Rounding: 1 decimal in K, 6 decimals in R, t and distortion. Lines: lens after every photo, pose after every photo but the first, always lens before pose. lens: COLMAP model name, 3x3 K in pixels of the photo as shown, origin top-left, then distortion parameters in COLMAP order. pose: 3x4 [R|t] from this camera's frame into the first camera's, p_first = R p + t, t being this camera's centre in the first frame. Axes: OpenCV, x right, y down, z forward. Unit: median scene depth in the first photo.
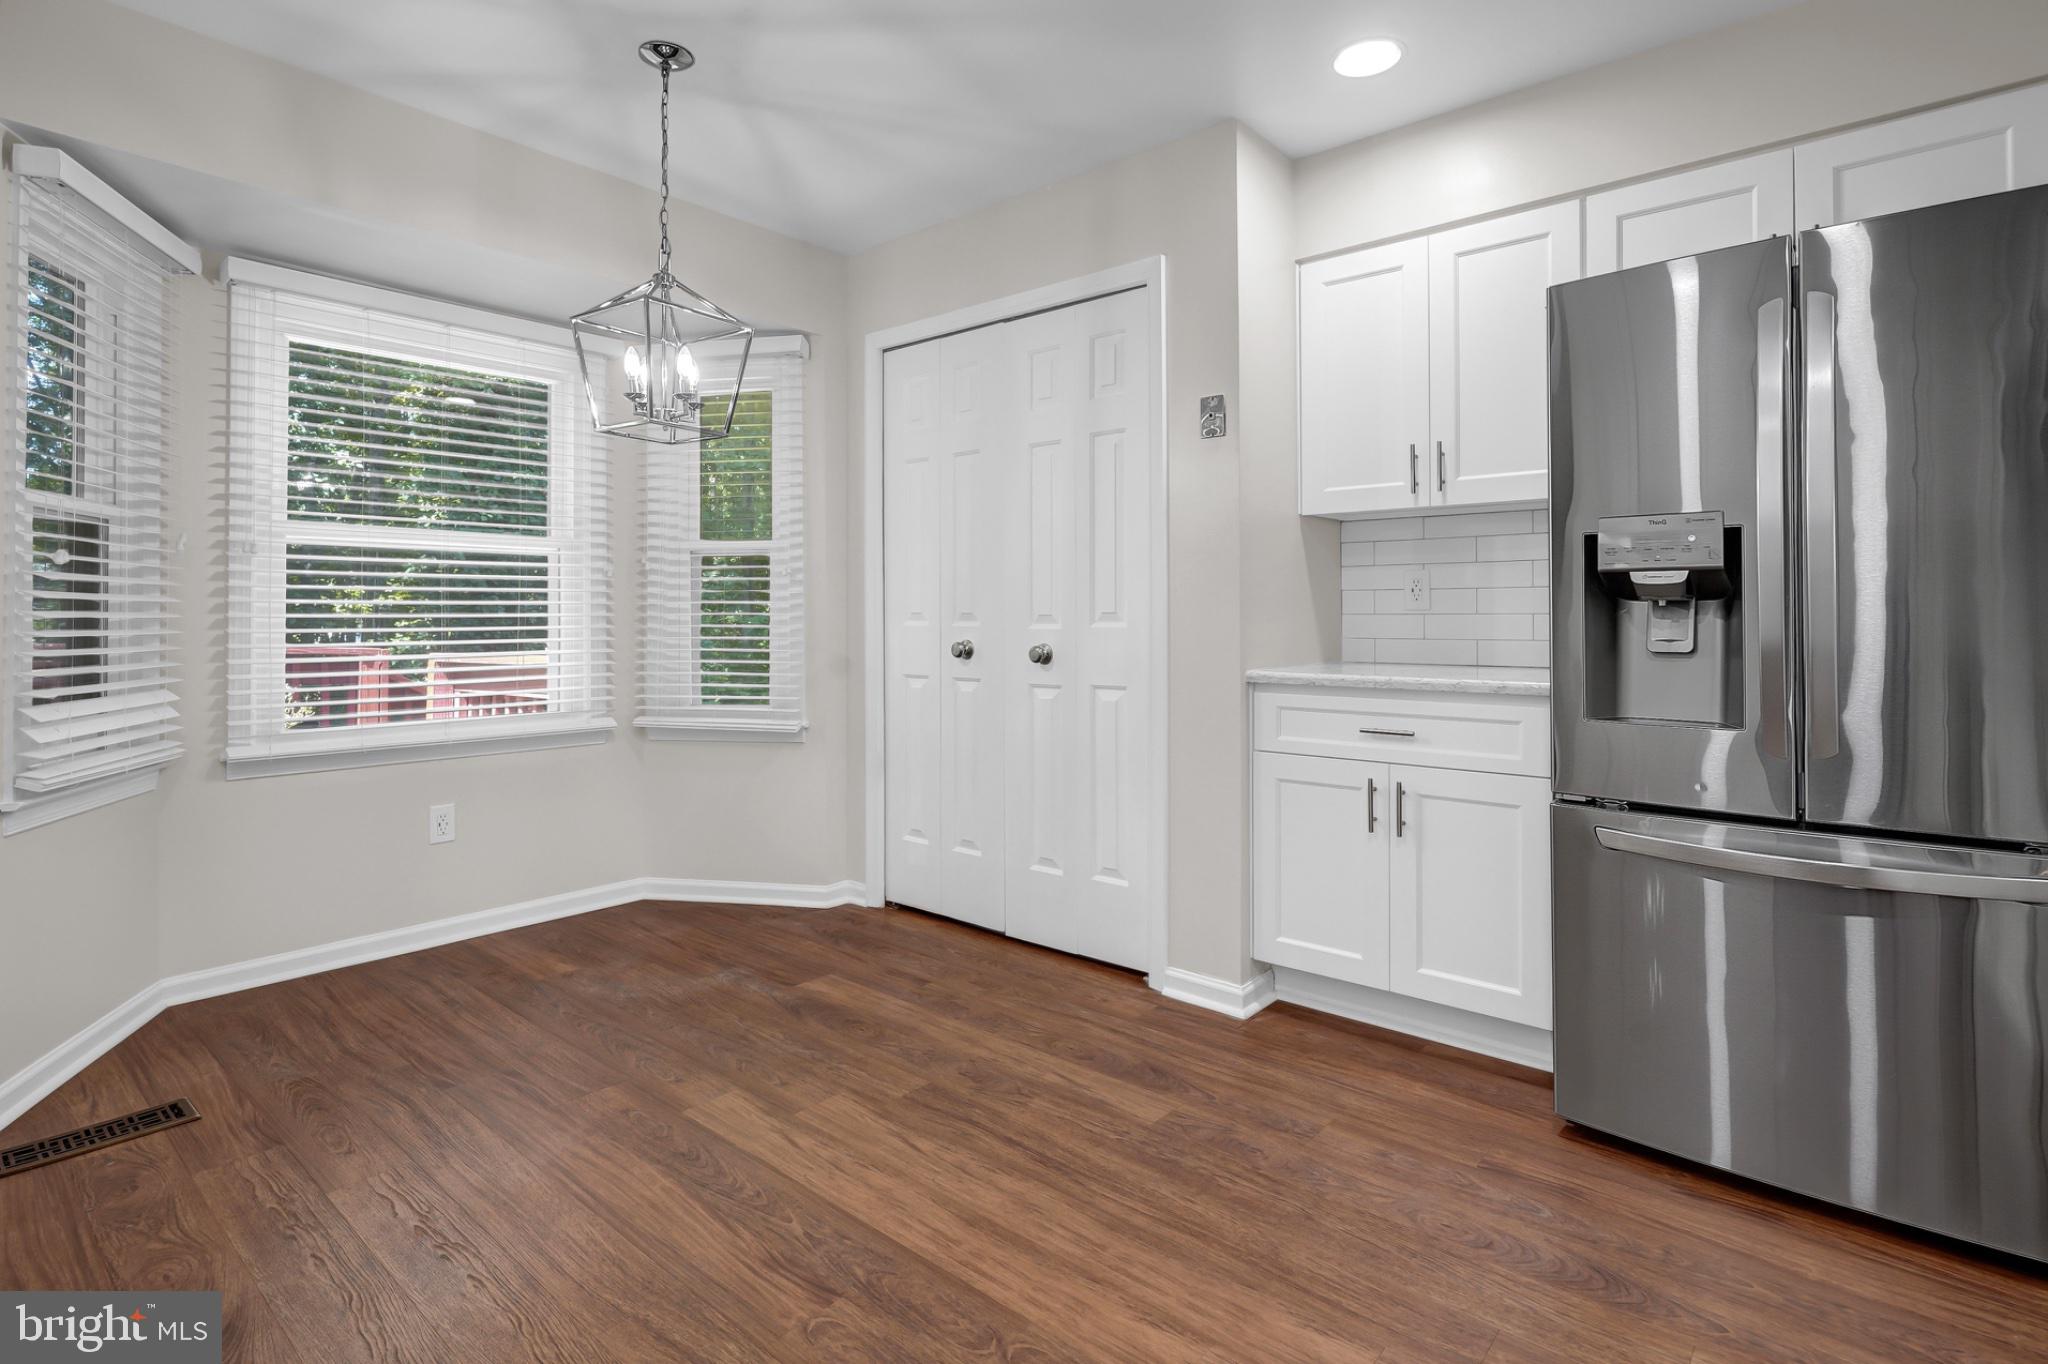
lens RADIAL K [[1001.0, 0, 1022.9], [0, 1001.0, 616.2], [0, 0, 1]] dist [-0.011767, 0.001432]
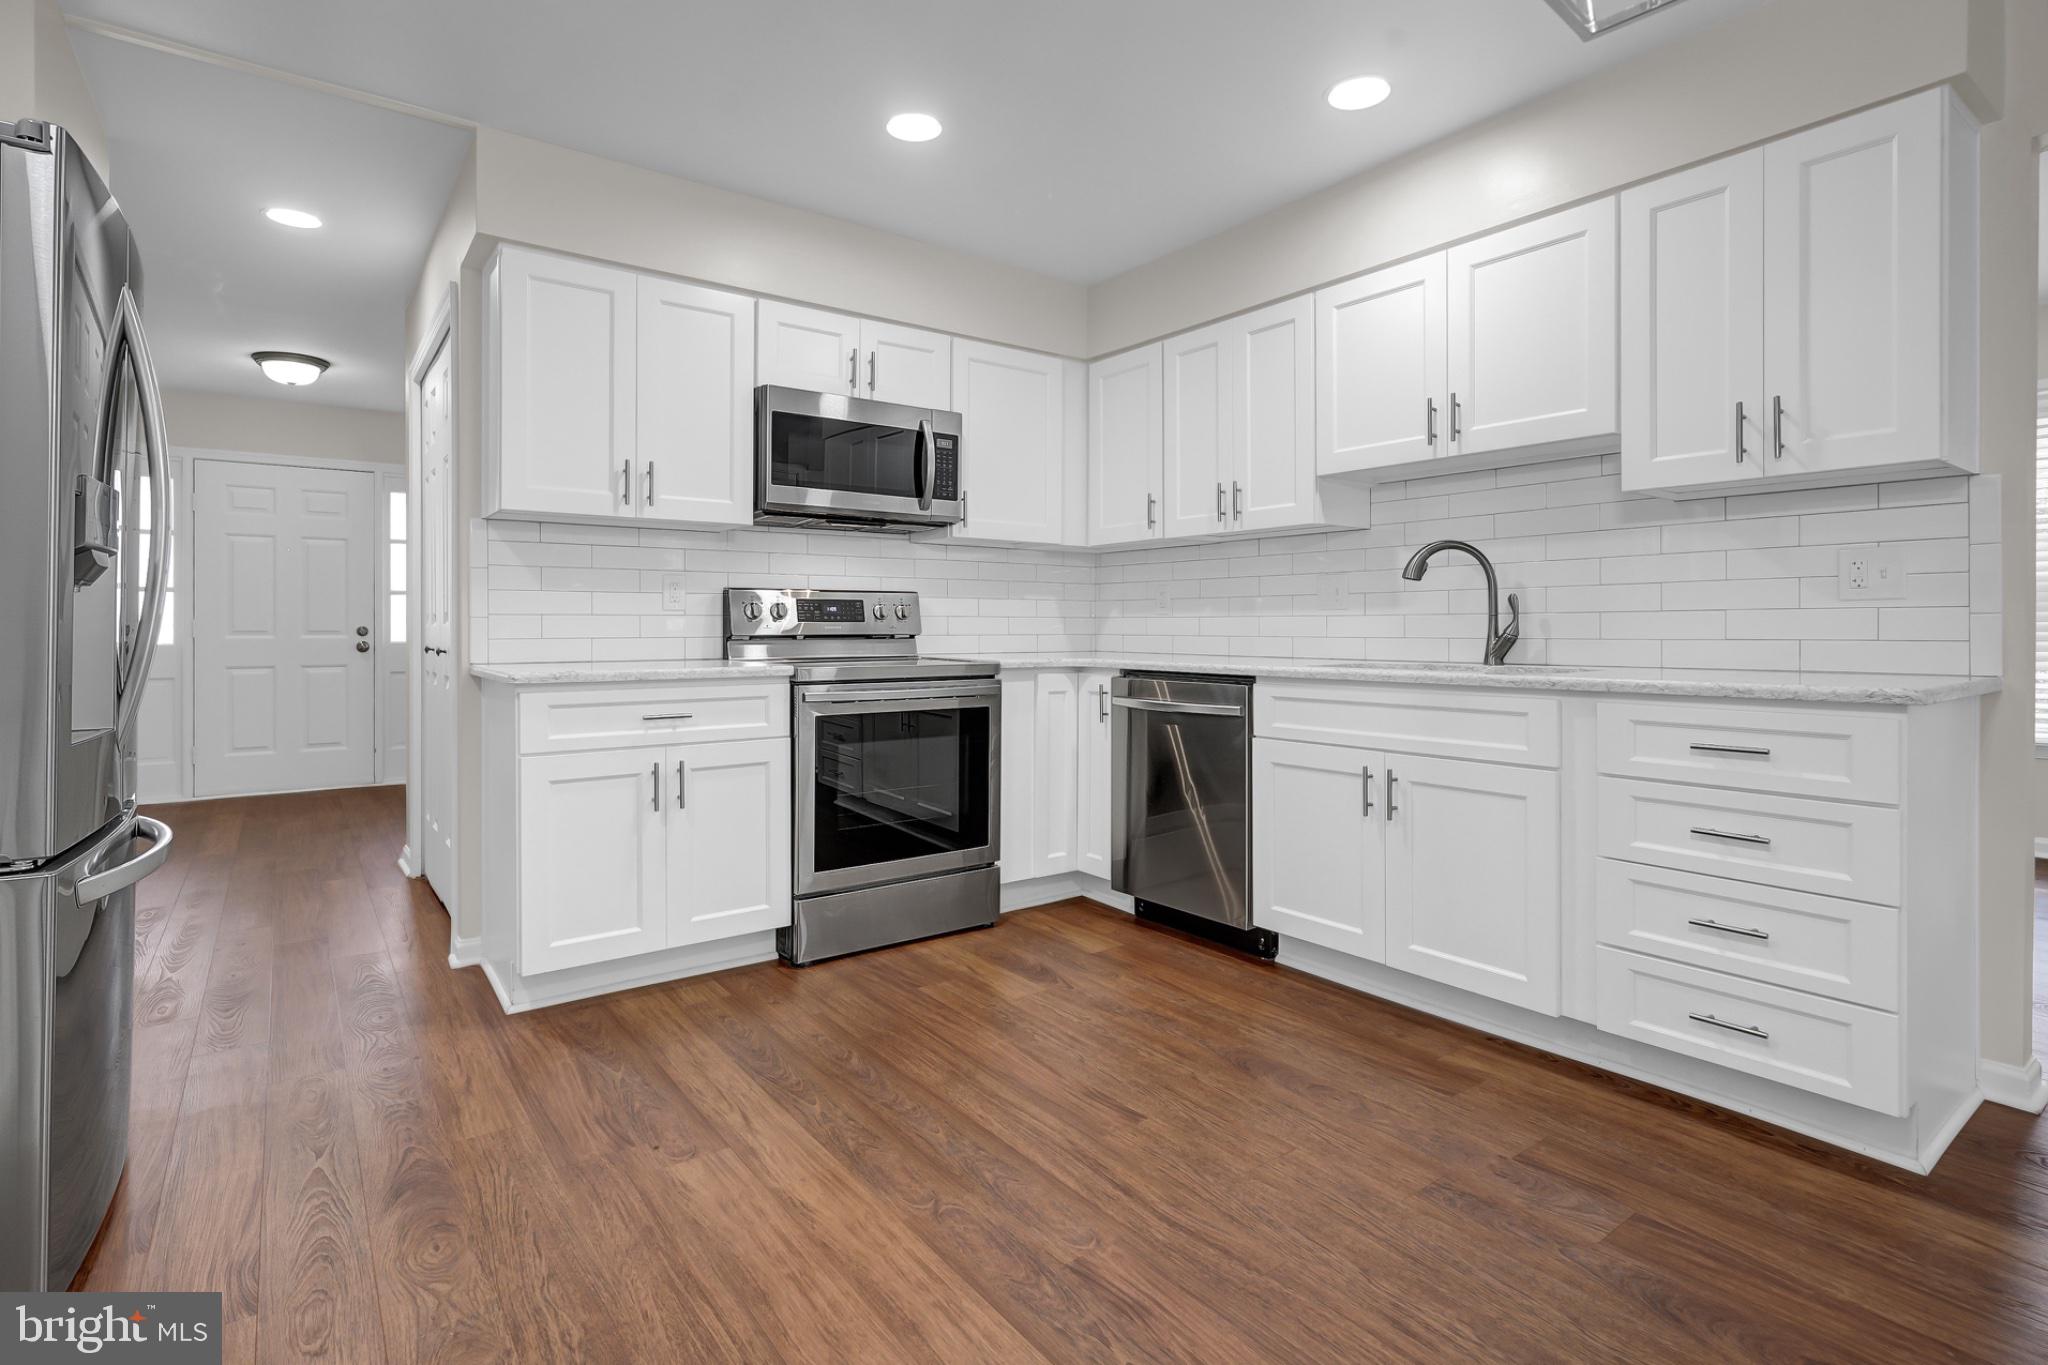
lens RADIAL K [[1001.0, 0, 1024.8], [0, 1001.0, 627.4], [0, 0, 1]] dist [-0.011767, 0.001432]
pose [[-0.975344, 0.001908, 0.220684, -0.302709], [0.001723, 0.999998, -0.001028, 0.021720], [-0.220685, -0.000623, -0.975345, 1.650471]]
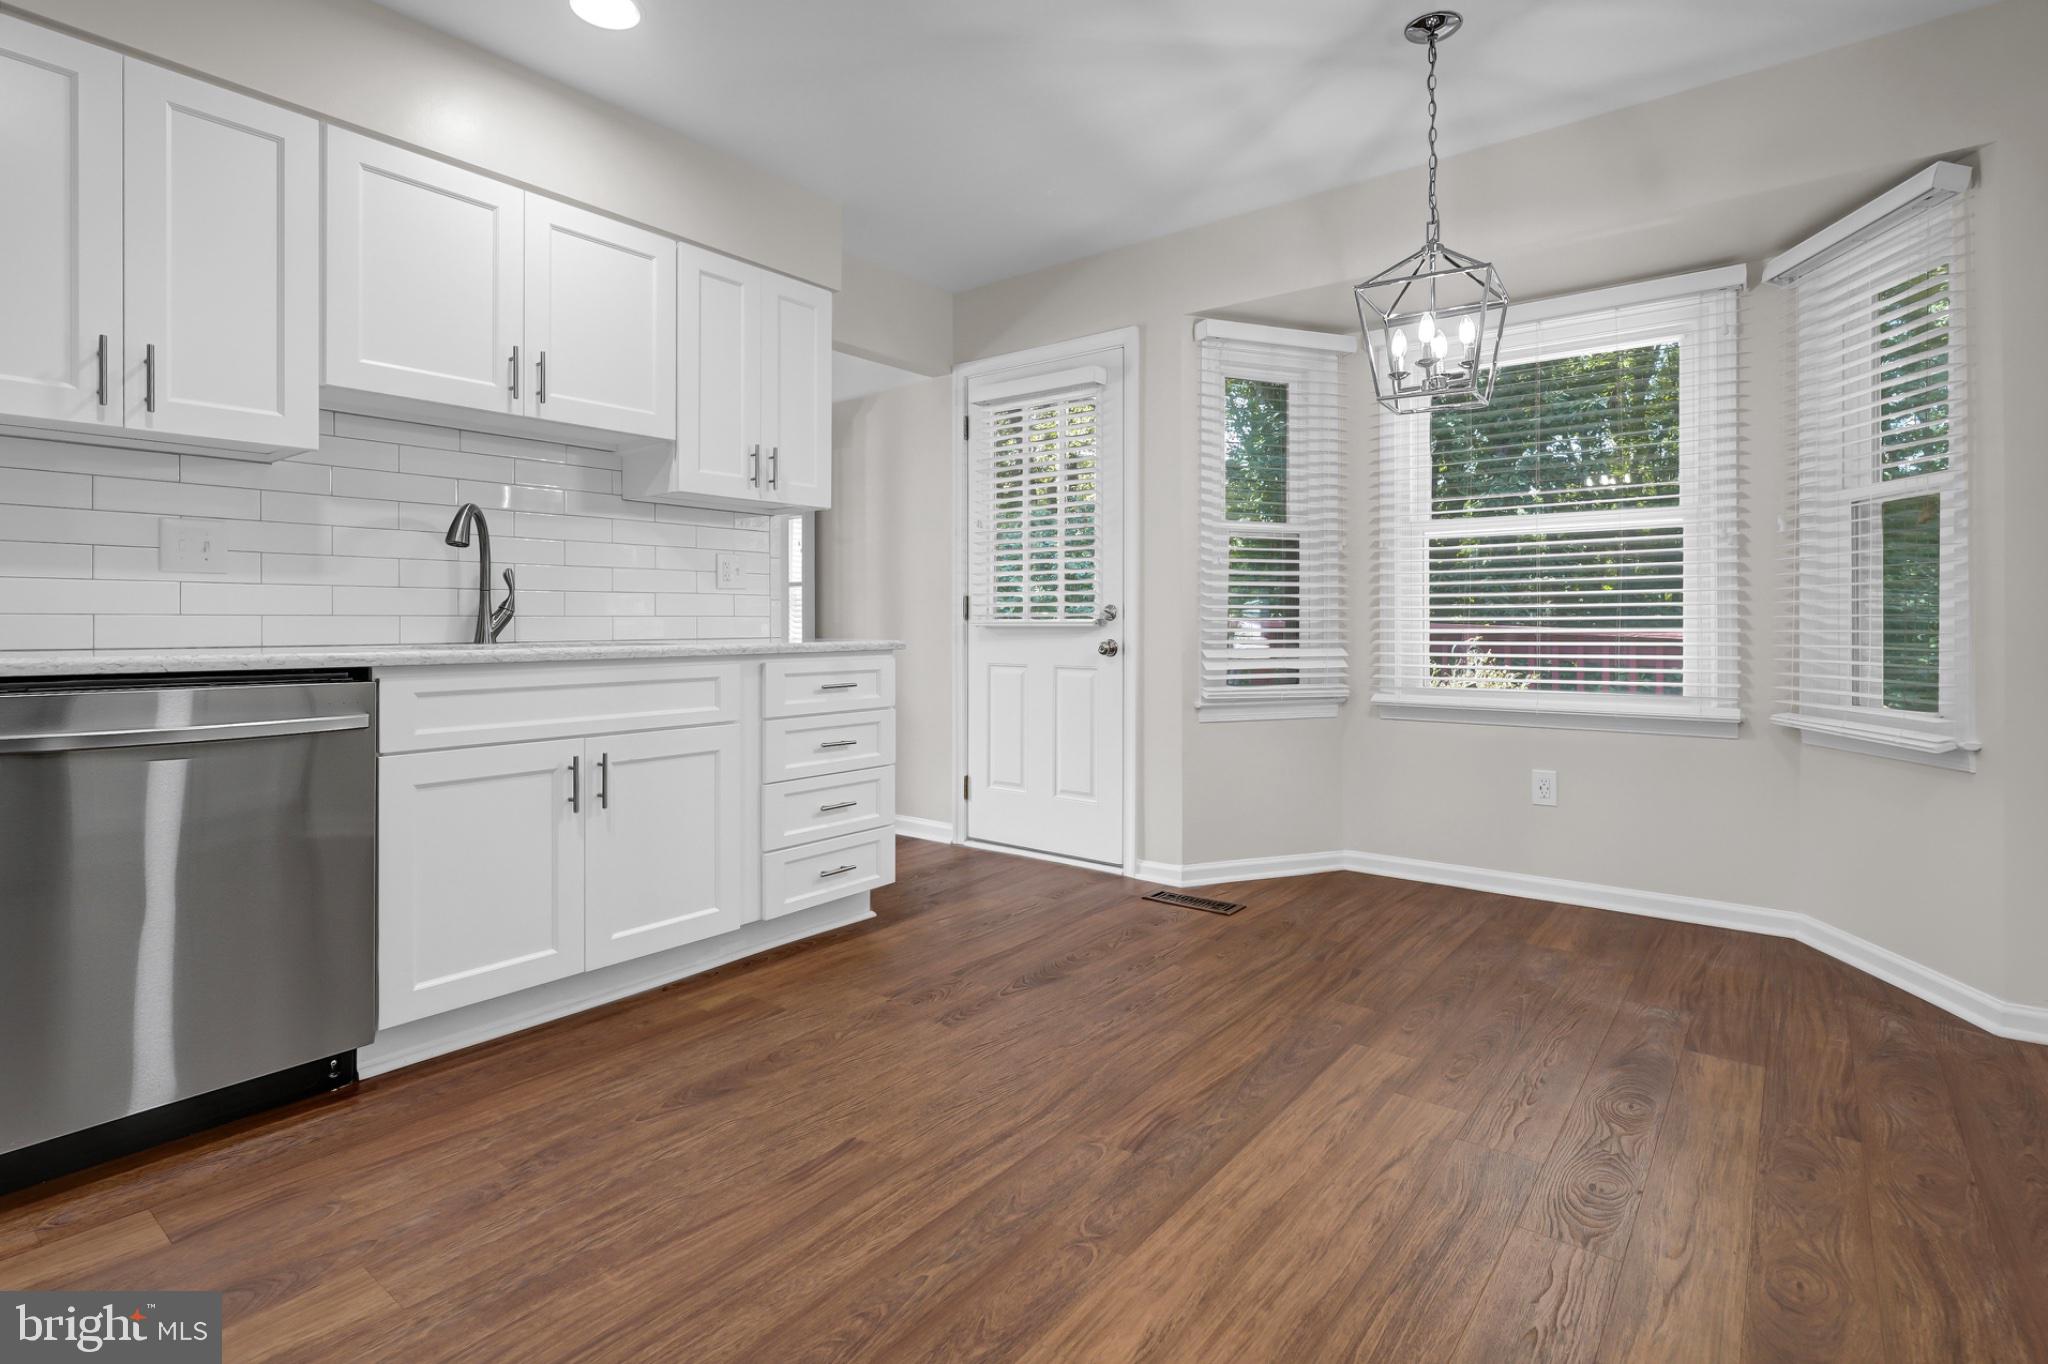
lens RADIAL K [[1001.0, 0, 1010.7], [0, 1001.0, 620.2], [0, 0, 1]] dist [-0.011767, 0.001432]
pose [[0.037003, -0.002136, -0.999313, 0.804908], [0.002389, 0.999995, -0.002049, 0.050422], [0.999312, -0.002312, 0.037008, 0.667994]]
